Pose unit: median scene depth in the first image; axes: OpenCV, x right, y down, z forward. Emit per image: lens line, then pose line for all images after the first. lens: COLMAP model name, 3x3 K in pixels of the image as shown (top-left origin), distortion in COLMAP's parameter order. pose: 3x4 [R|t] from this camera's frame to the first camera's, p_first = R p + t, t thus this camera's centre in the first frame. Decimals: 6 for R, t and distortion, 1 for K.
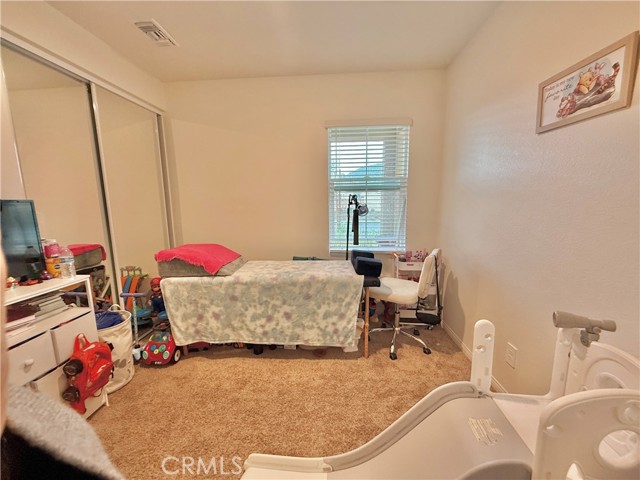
lens RADIAL K [[255.1, 0, 318.1], [0, 255.1, 238.8], [0, 0, 1]] dist [0.002905, 0.000020]
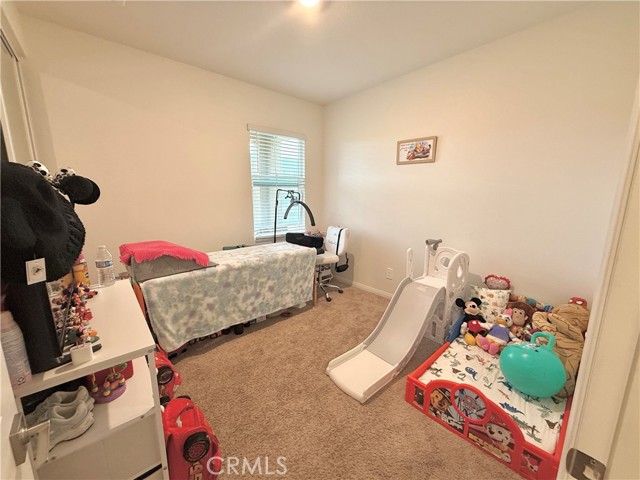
lens RADIAL K [[255.1, 0, 314.7], [0, 255.1, 240.2], [0, 0, 1]] dist [0.002905, 0.000020]
pose [[0.704787, -0.106502, 0.701379, -0.792280], [0.087422, 0.994170, 0.063114, 0.013611], [-0.704011, 0.016834, 0.709989, -0.008638]]
